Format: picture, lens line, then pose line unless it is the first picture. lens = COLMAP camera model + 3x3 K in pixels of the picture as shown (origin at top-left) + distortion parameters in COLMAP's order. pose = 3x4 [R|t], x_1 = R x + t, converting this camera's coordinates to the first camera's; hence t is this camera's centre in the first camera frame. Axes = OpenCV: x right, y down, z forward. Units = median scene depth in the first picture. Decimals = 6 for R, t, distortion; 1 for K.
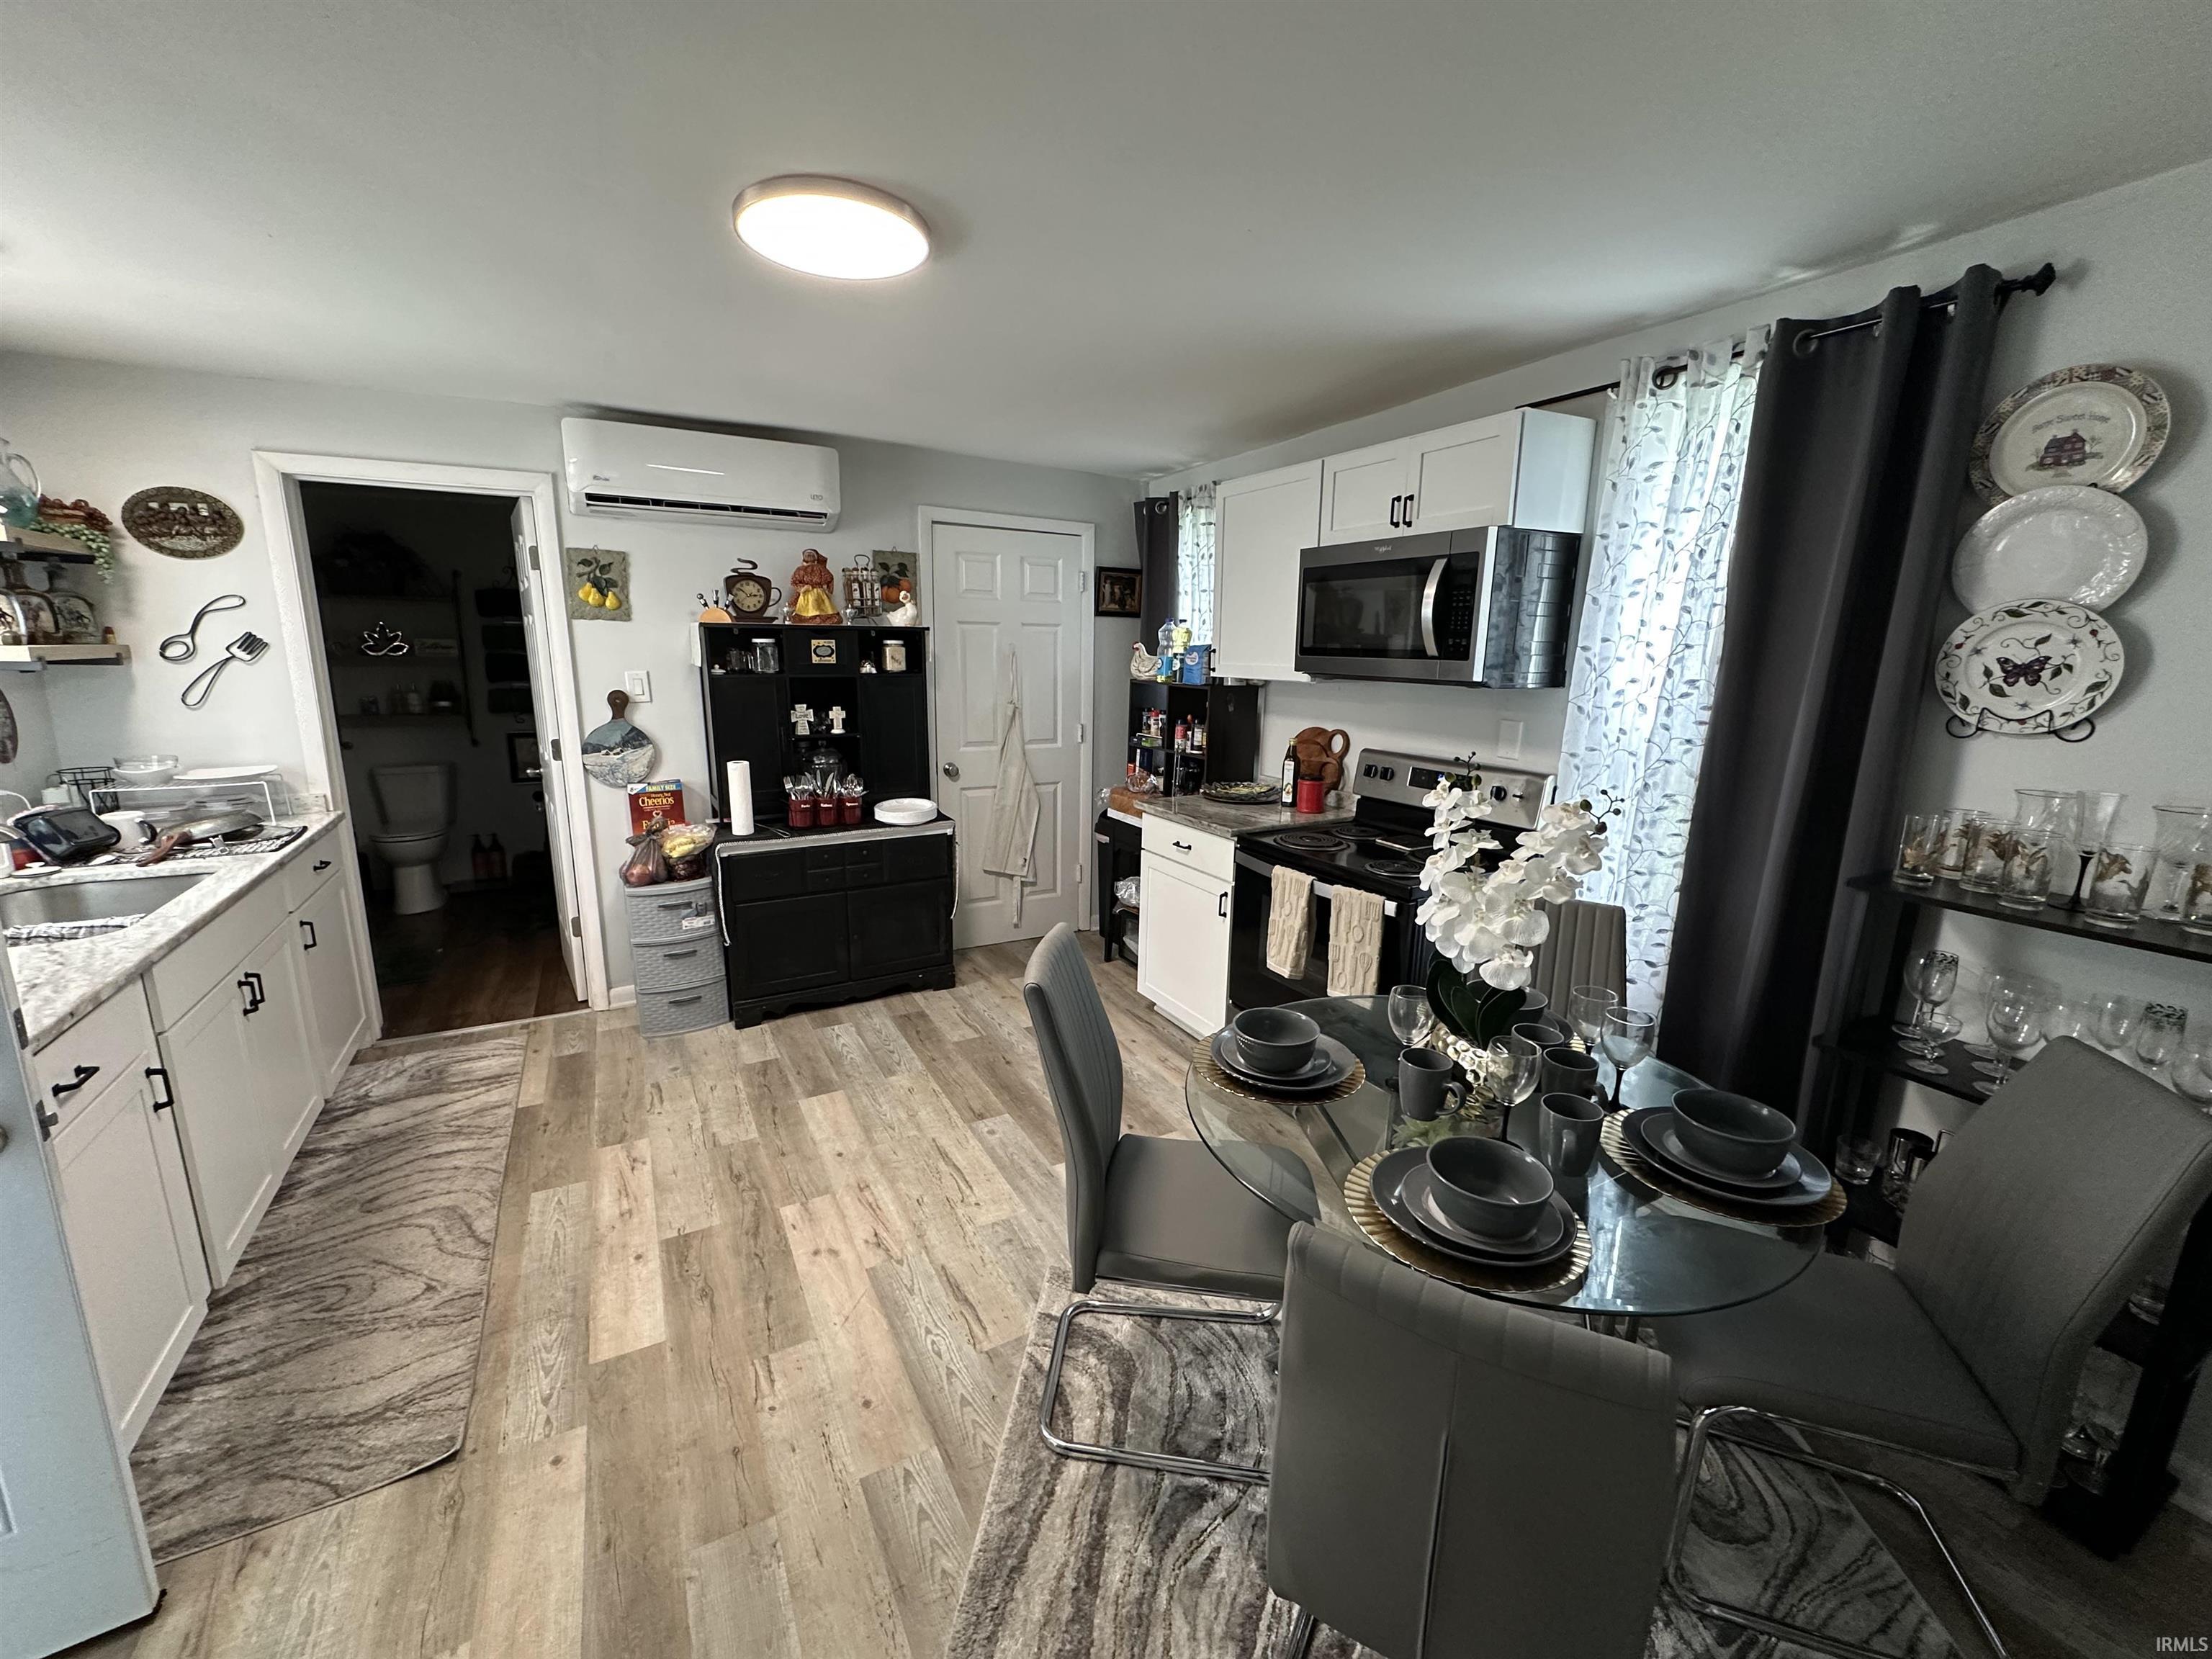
lens RADIAL K [[881.1, 0, 1107.1], [0, 881.1, 832.1], [0, 0, 1]] dist [-0.003062, -0.000271]
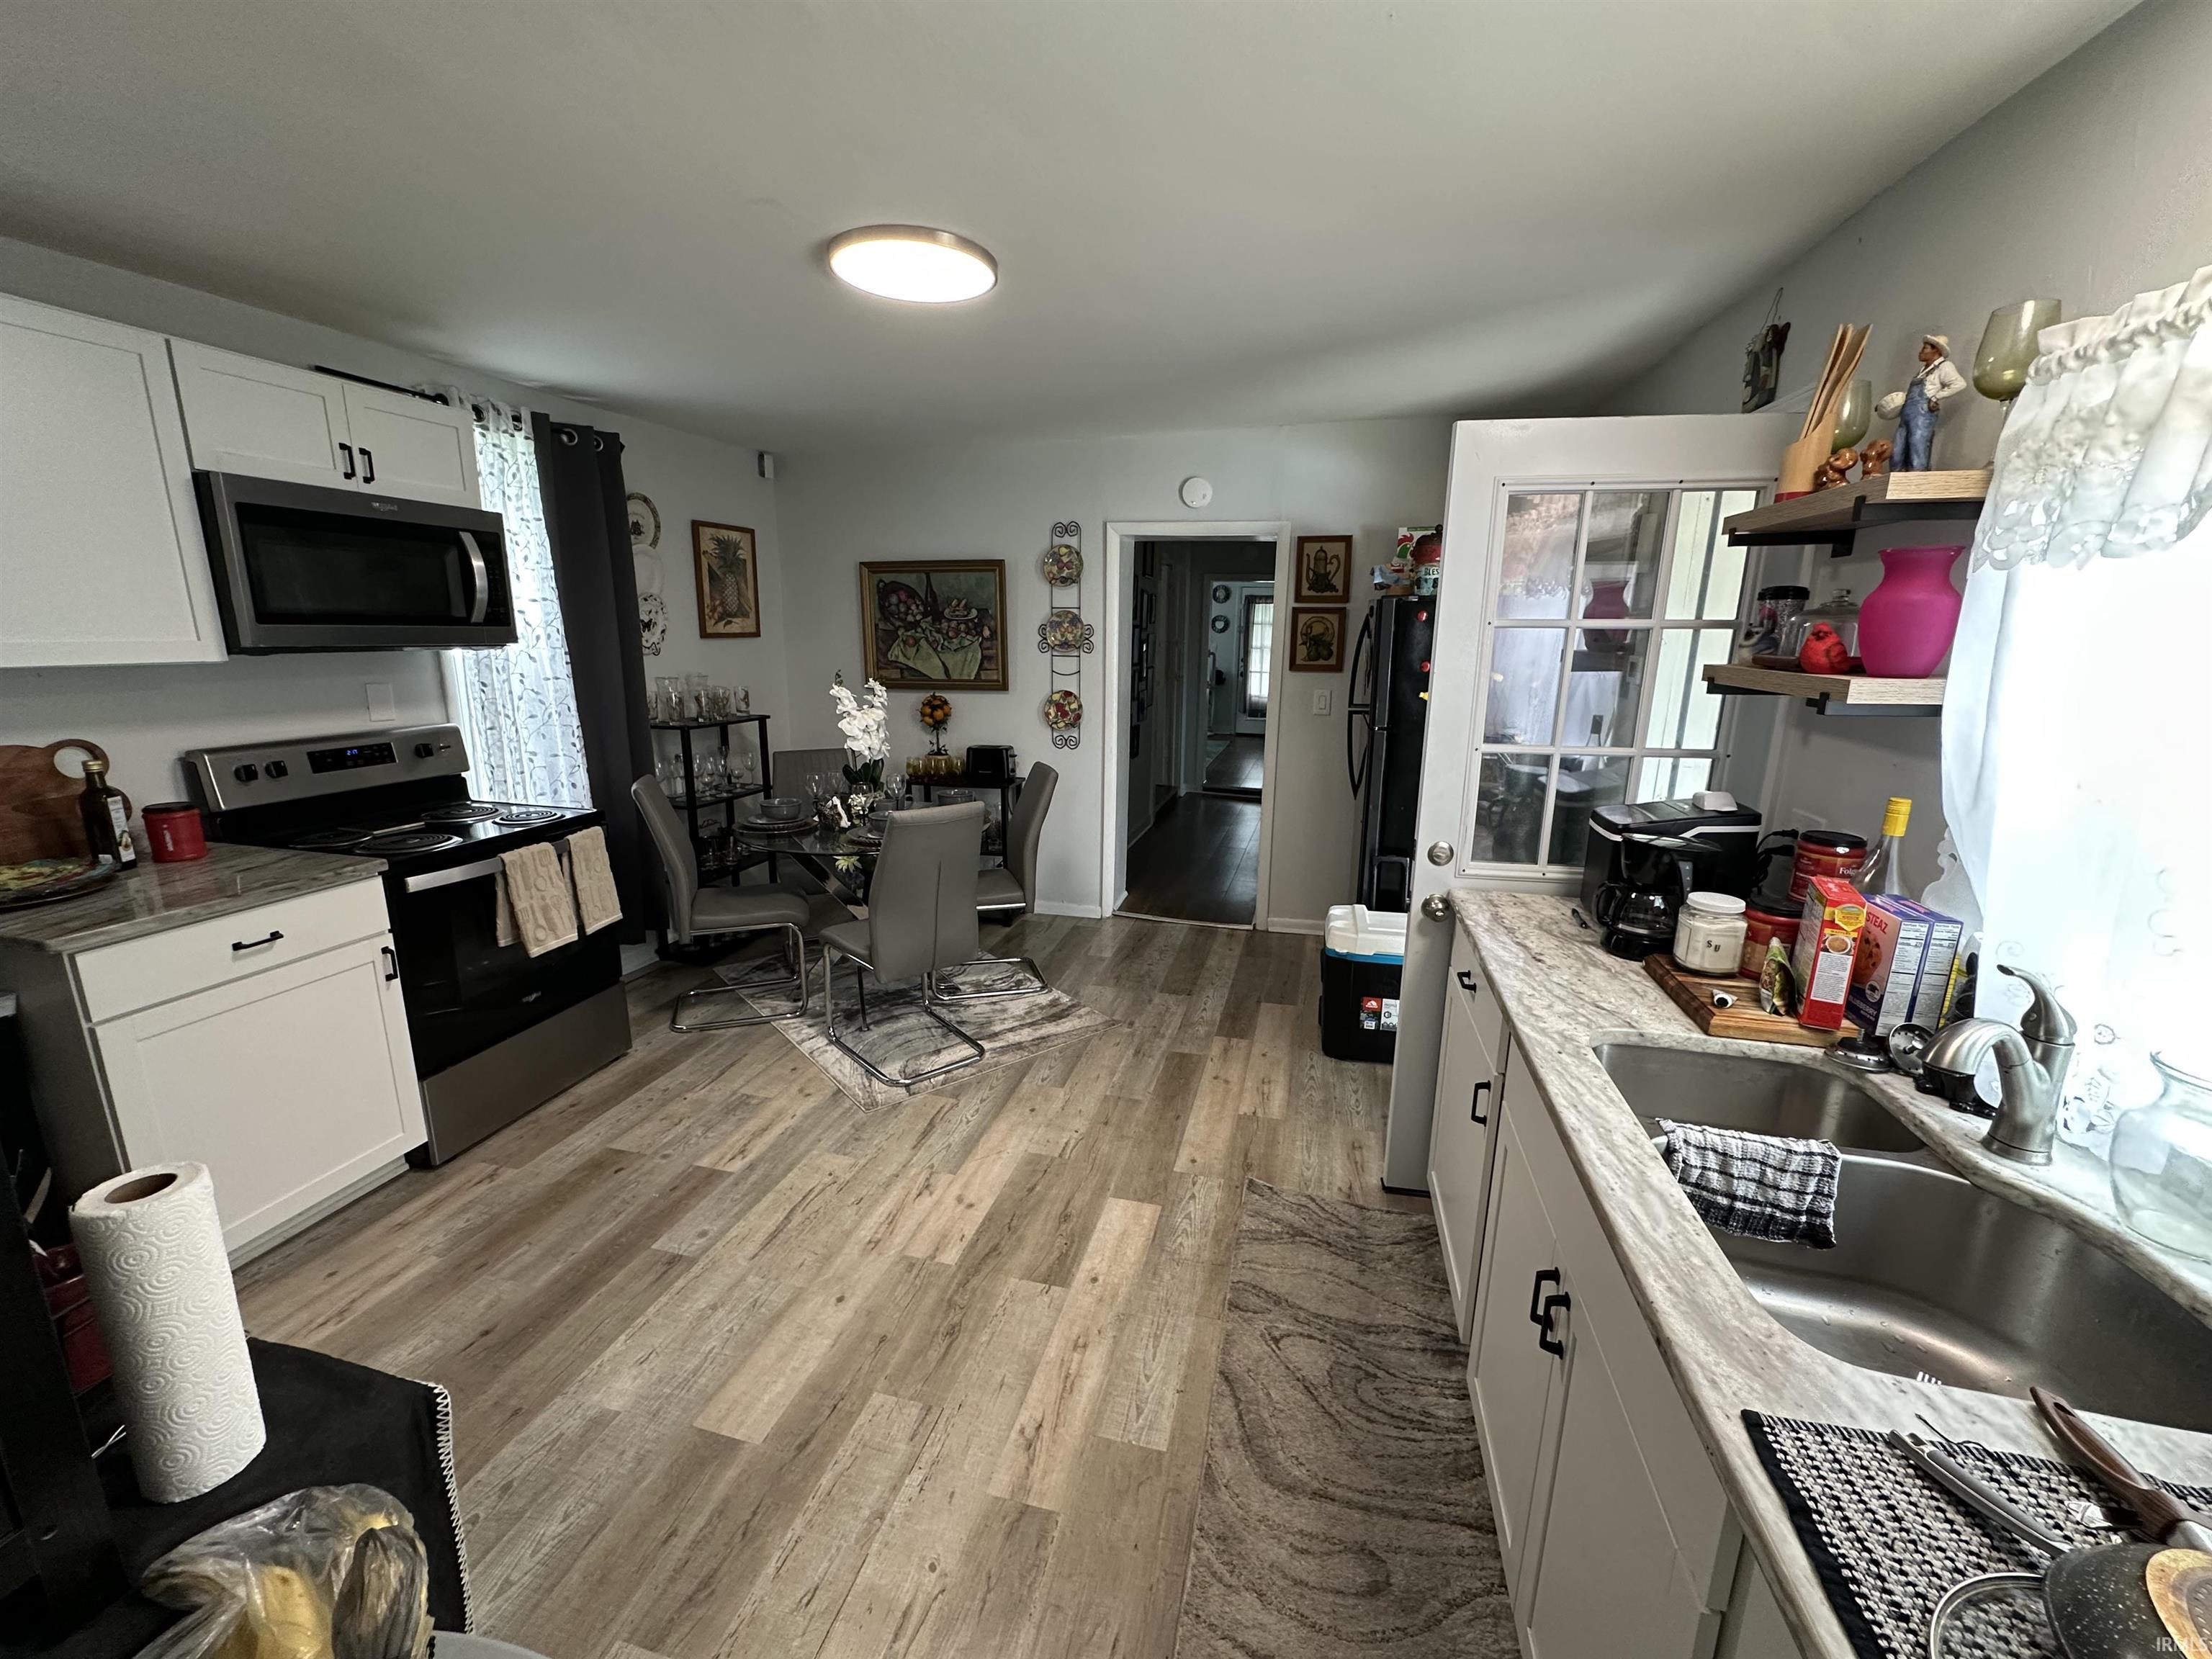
lens RADIAL K [[881.1, 0, 1107.1], [0, 881.1, 832.1], [0, 0, 1]] dist [-0.003062, -0.000271]
pose [[-0.727822, -0.181153, 0.661406, -1.057895], [0.113139, 0.919542, 0.376354, -0.313806], [-0.676369, 0.348750, -0.648767, 1.402386]]
